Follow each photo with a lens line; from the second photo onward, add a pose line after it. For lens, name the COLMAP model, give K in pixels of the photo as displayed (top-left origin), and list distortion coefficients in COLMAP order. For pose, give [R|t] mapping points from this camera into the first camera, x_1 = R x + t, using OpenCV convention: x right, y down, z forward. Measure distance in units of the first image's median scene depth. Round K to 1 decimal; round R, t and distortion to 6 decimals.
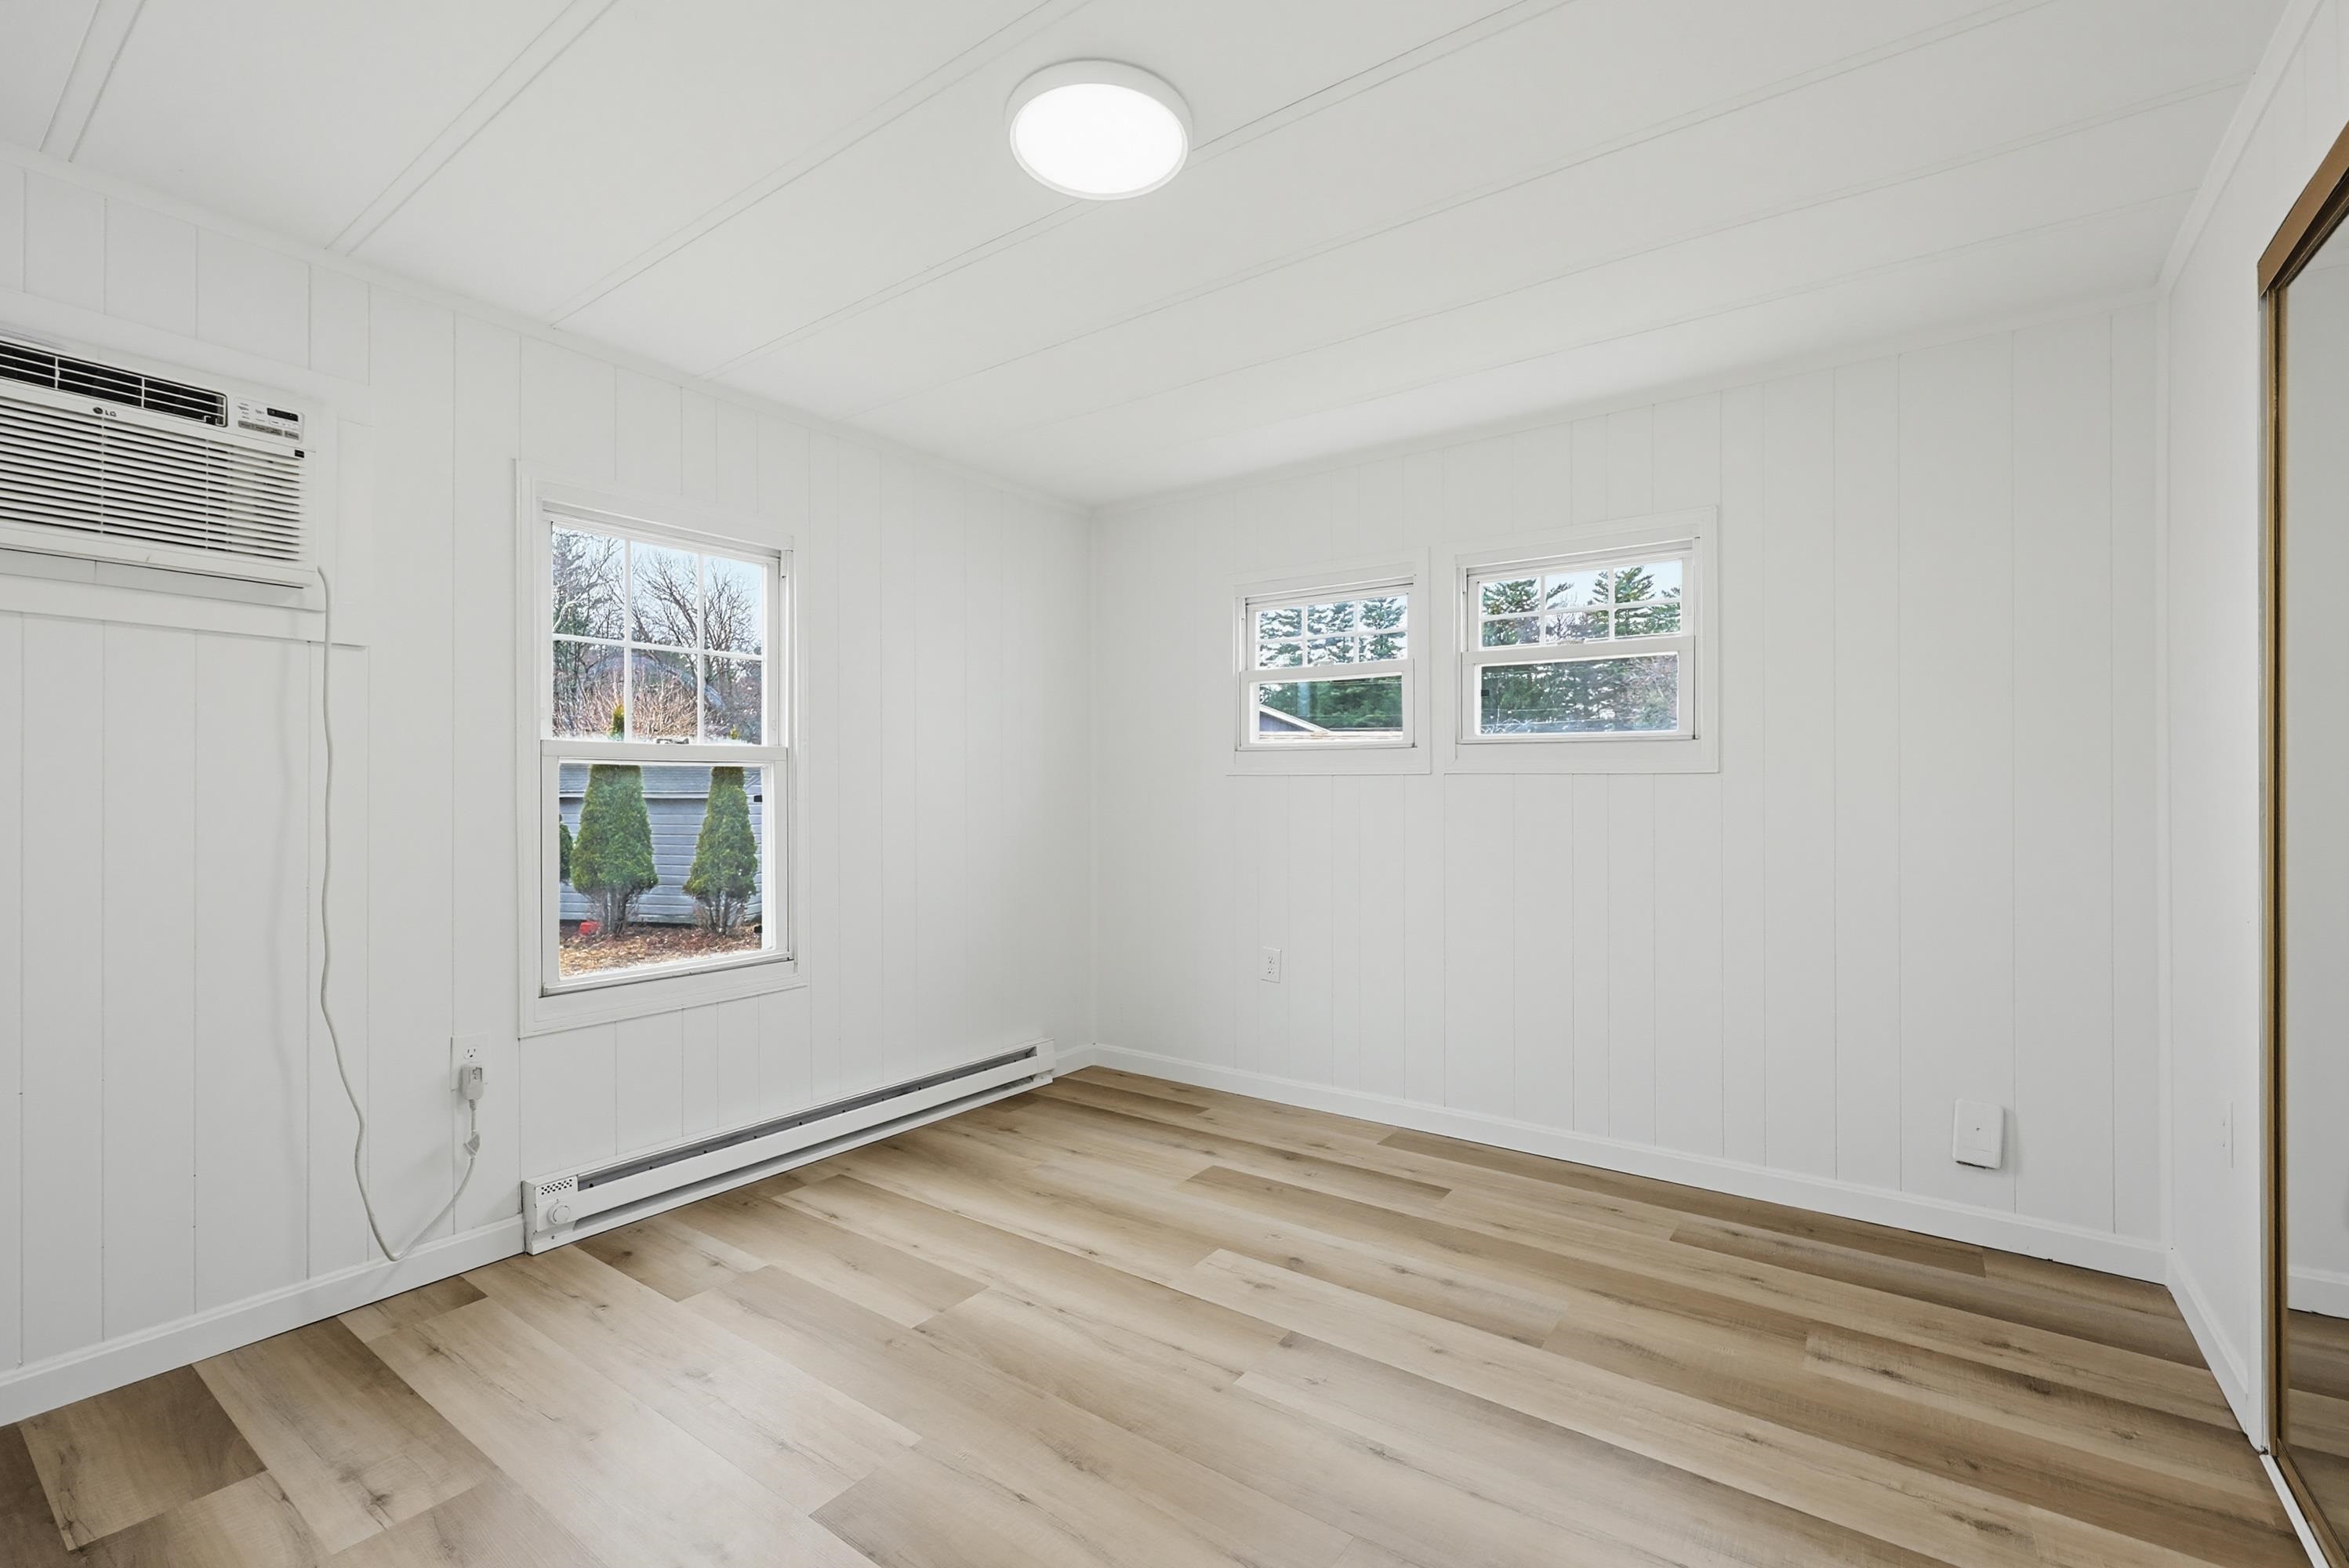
lens RADIAL K [[1006.9, 0, 1186.7], [0, 1006.9, 805.4], [0, 0, 1]] dist [-0.002513, -0.000662]
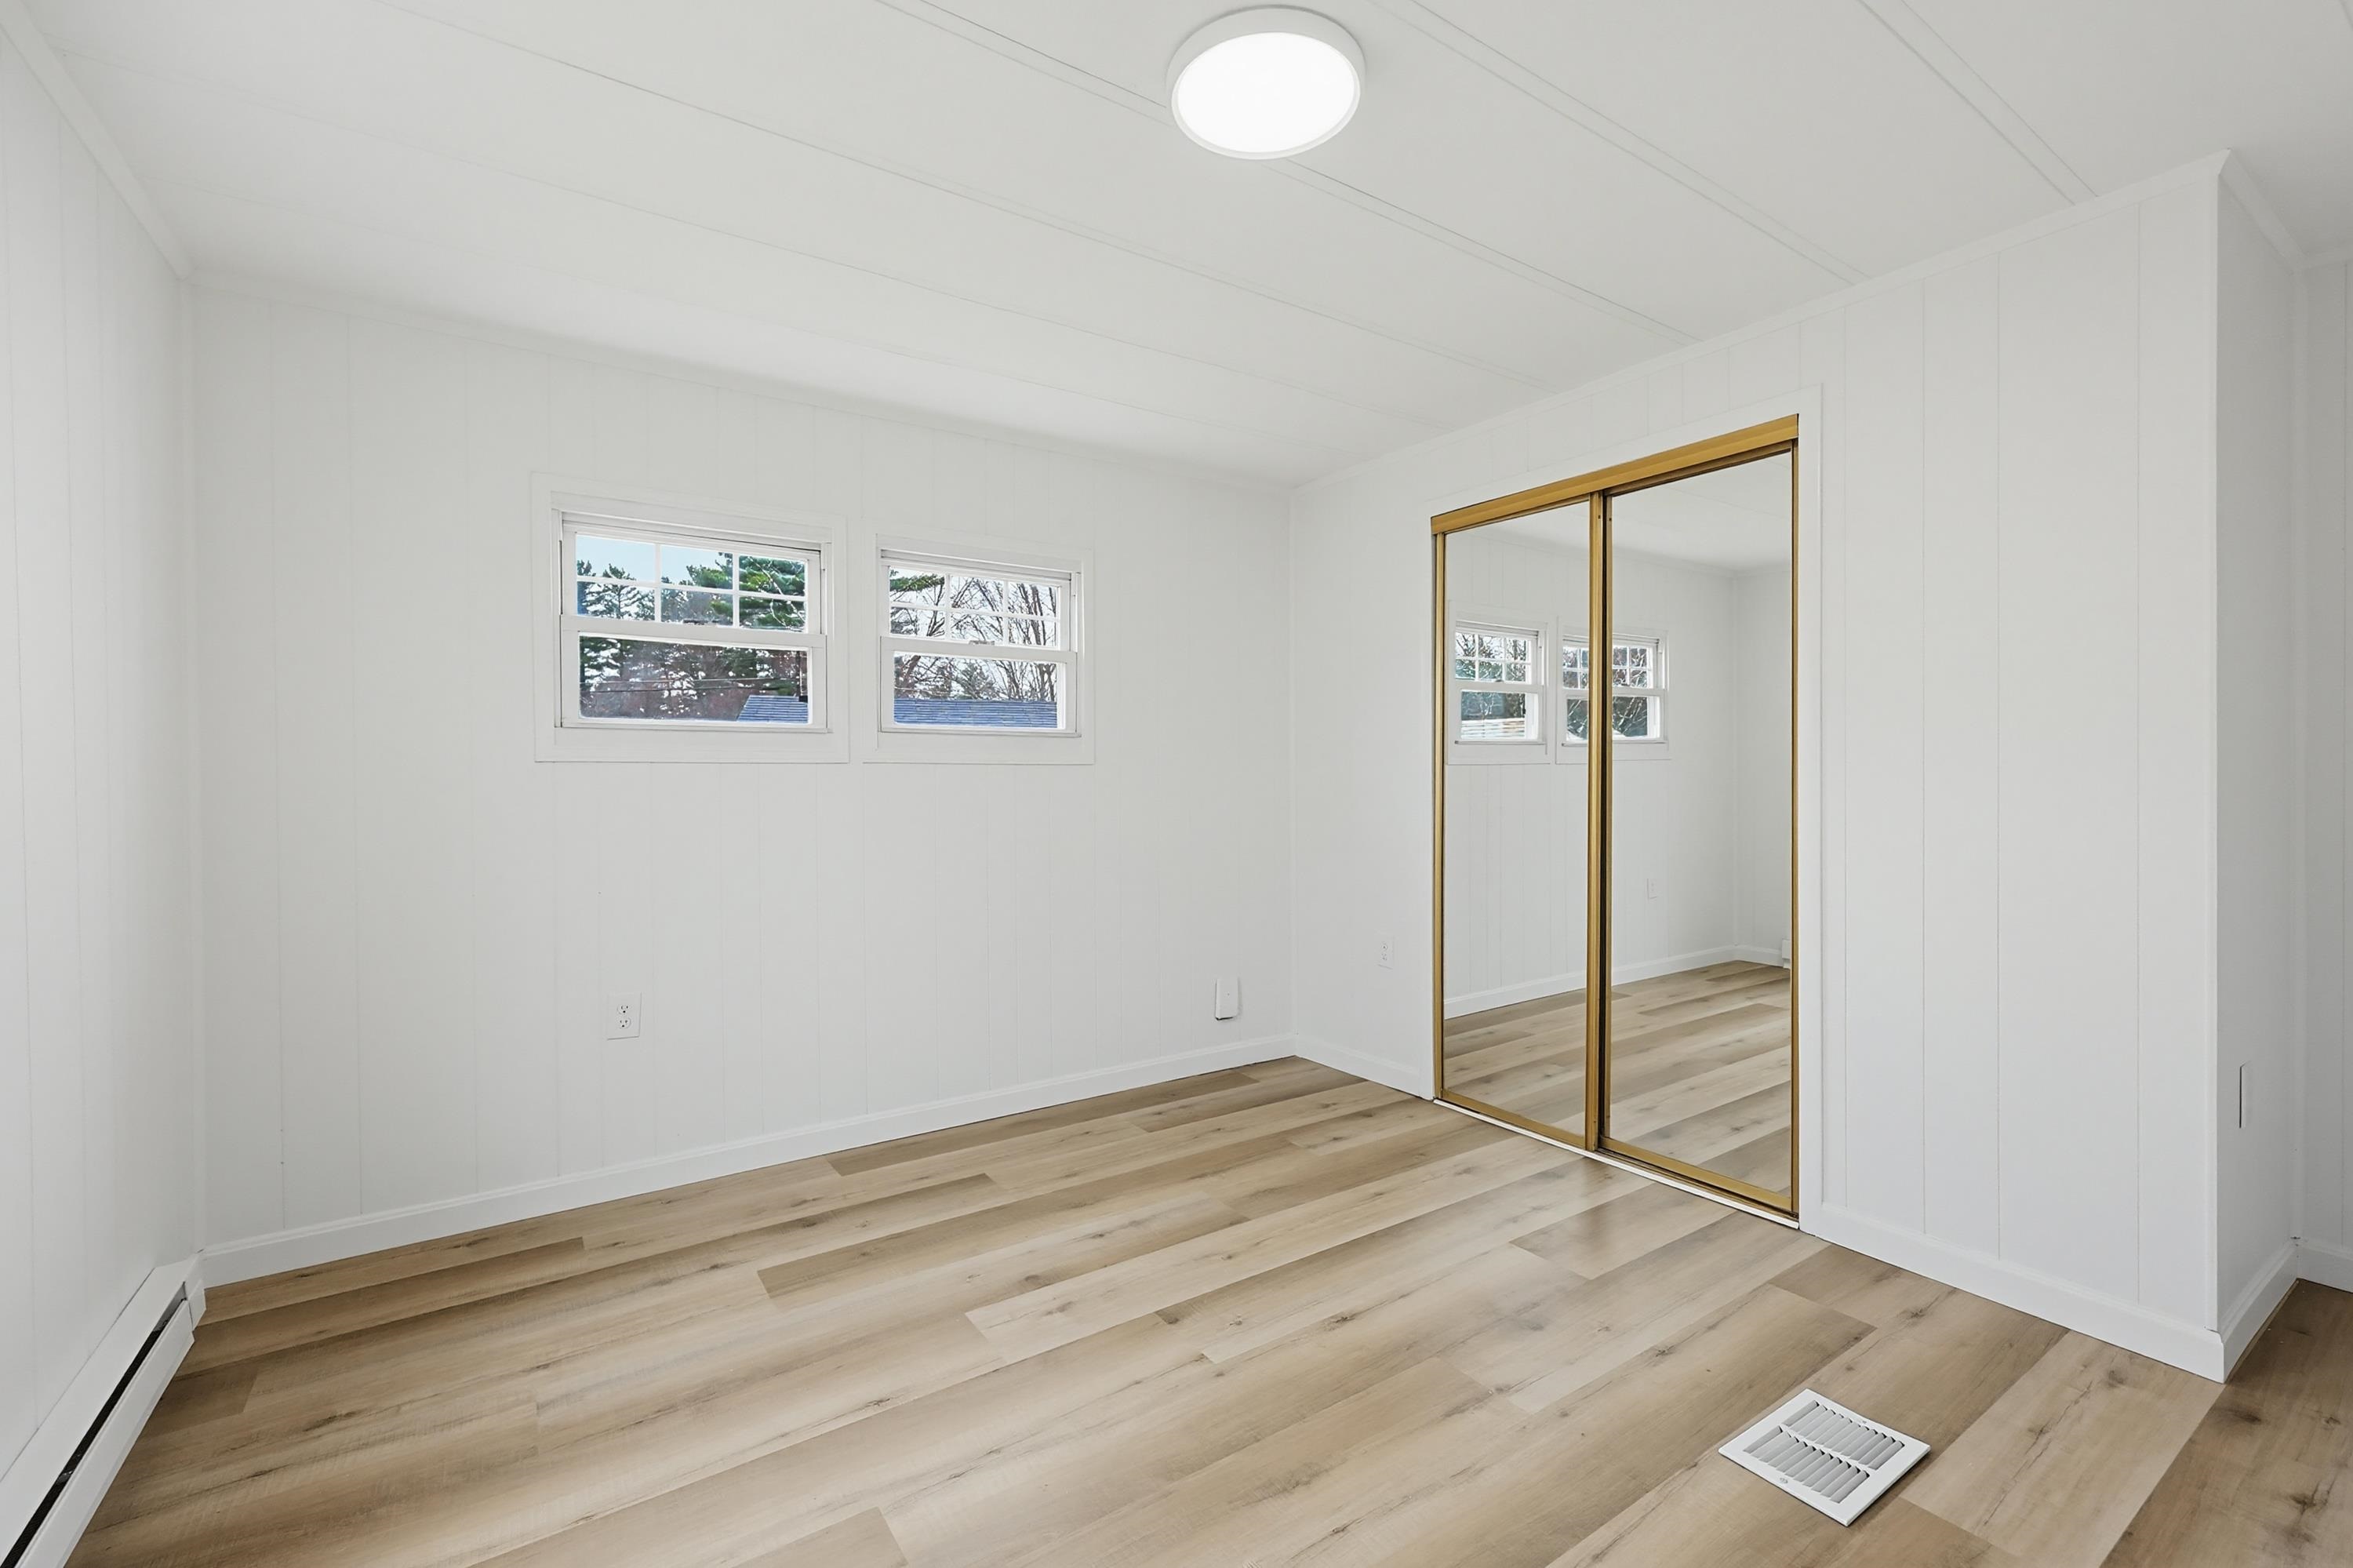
lens RADIAL K [[1008.7, 0, 1198.9], [0, 1008.7, 736.9], [0, 0, 1]] dist [-0.002513, -0.000662]
pose [[0.344644, 0.029356, 0.938274, -0.728933], [0.021074, 0.999017, -0.038997, -0.016658], [-0.938497, 0.033213, 0.343687, 0.500323]]
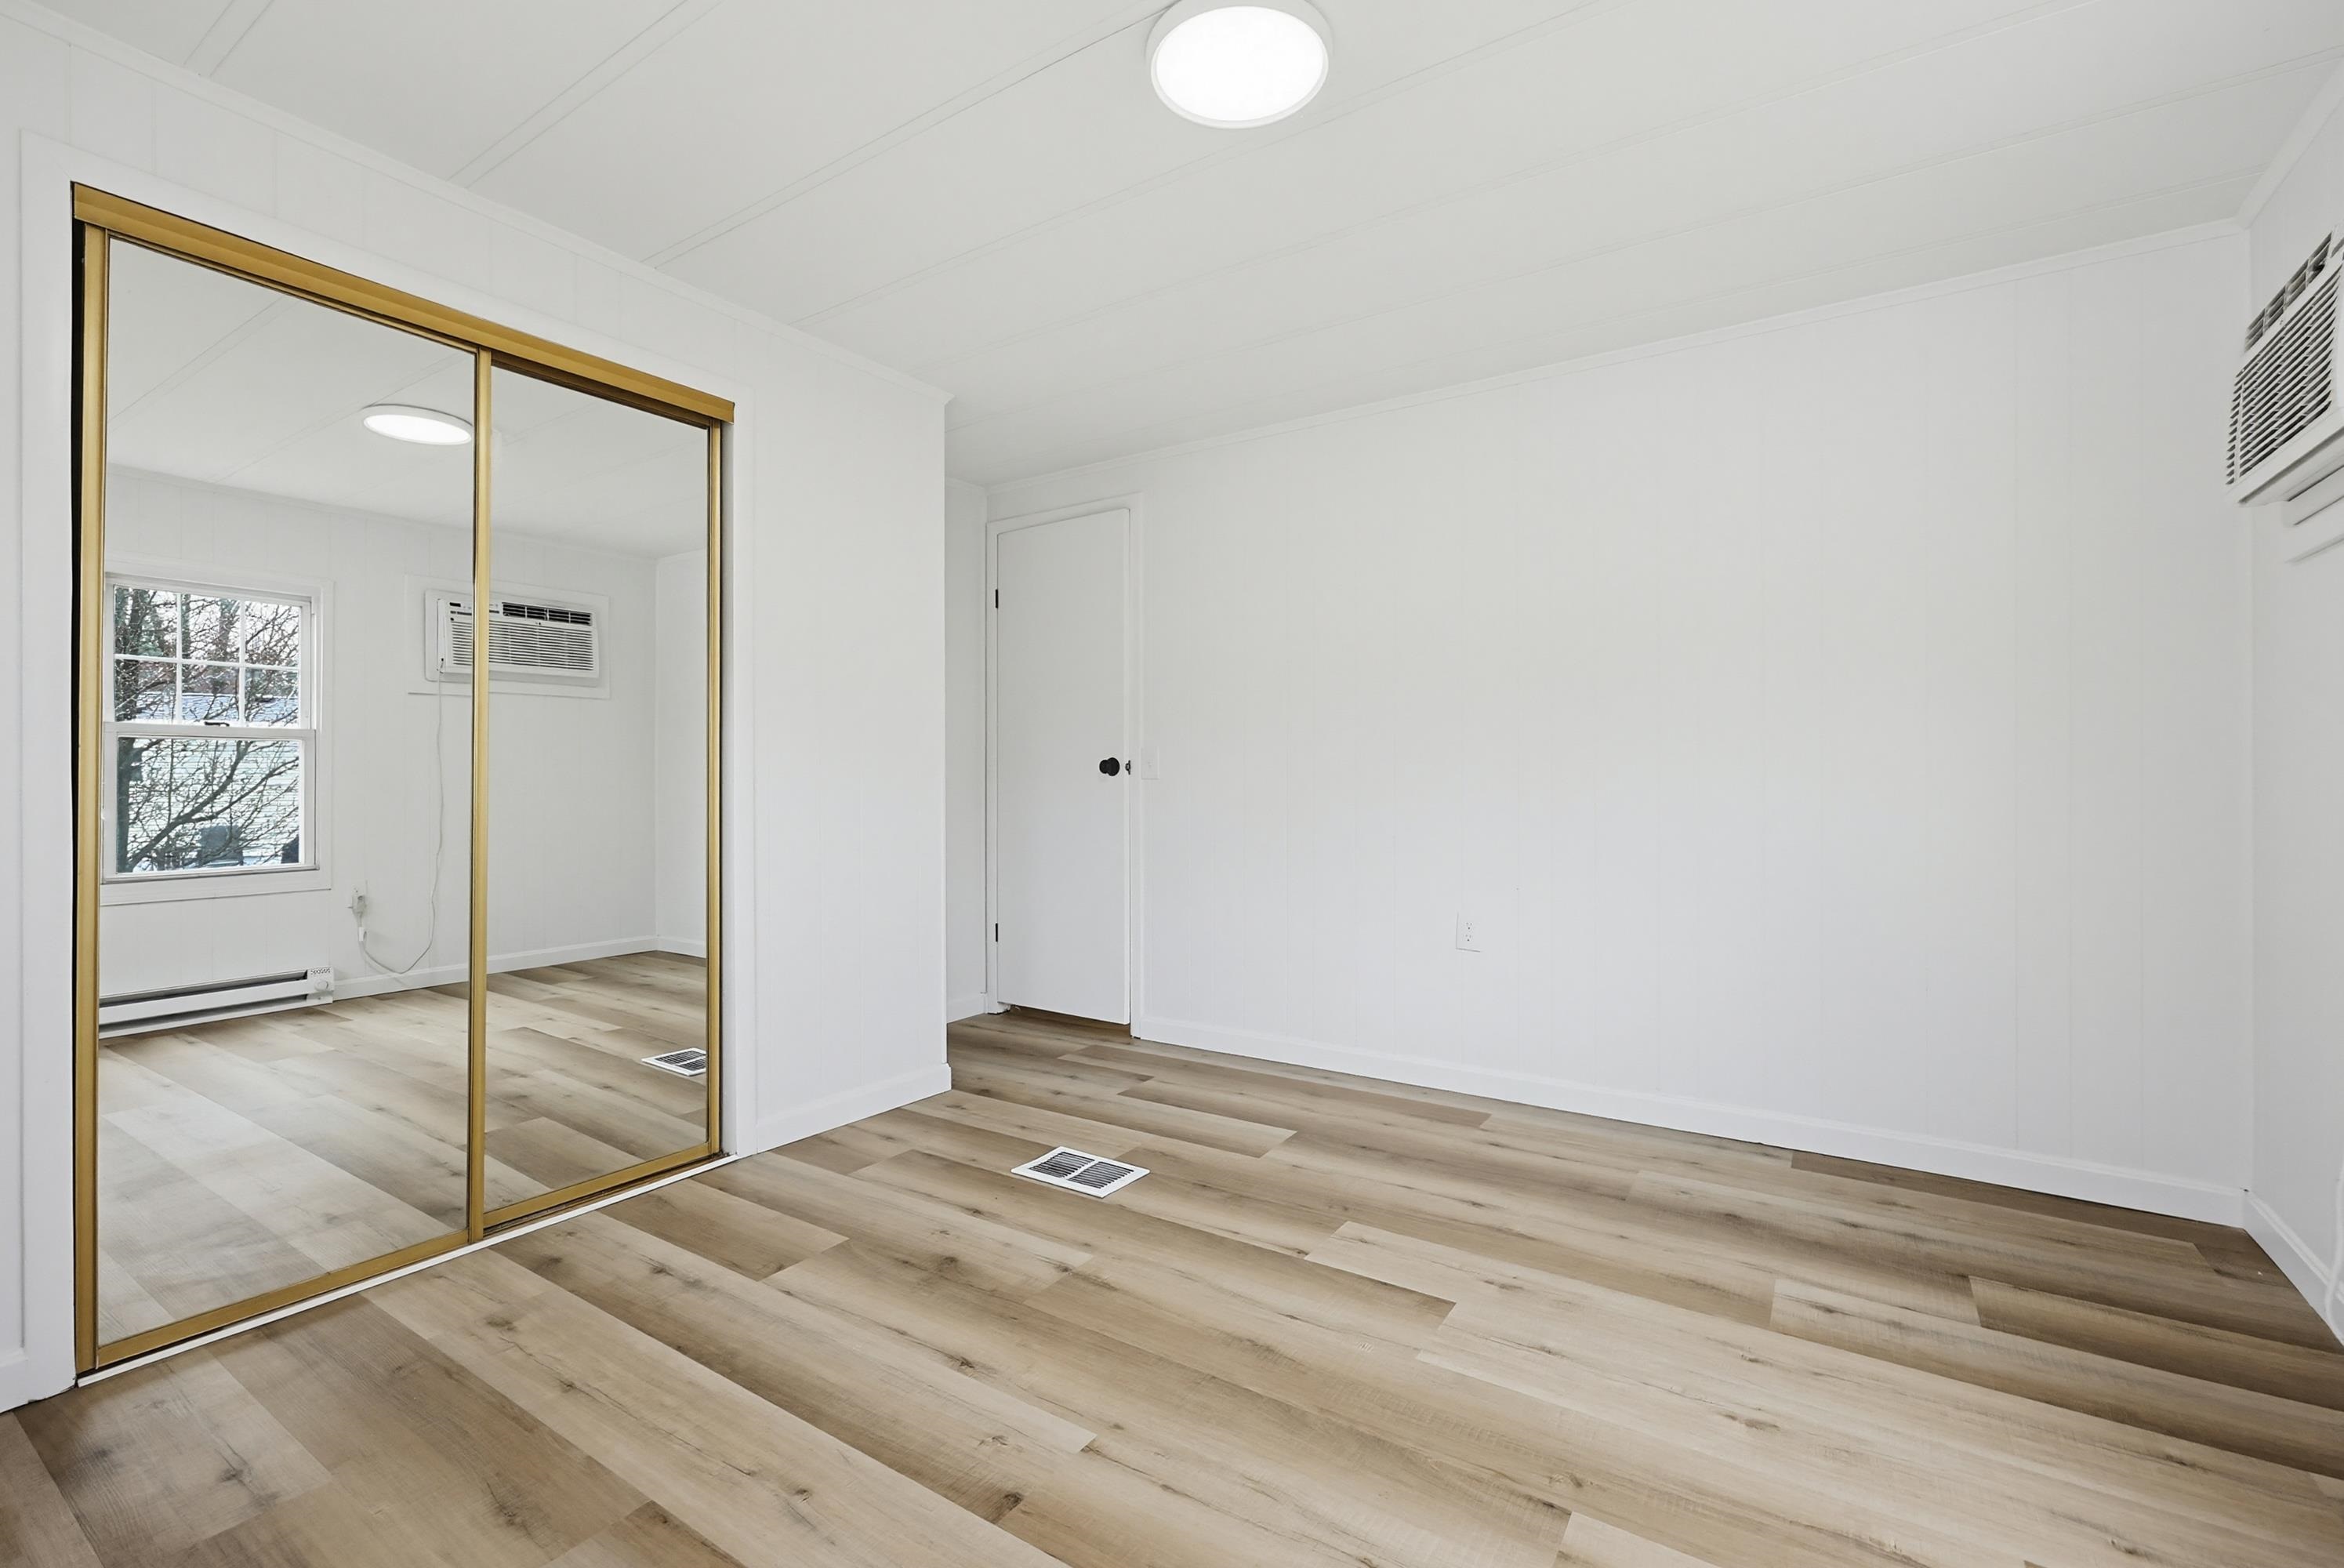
lens RADIAL K [[1004.8, 0, 1168.7], [0, 1004.8, 796.1], [0, 0, 1]] dist [-0.002513, -0.000662]
pose [[-0.999676, 0.005529, -0.024826, 0.004554], [0.004797, 0.999554, 0.029466, 0.025564], [0.024978, 0.029337, -0.999257, 1.399455]]
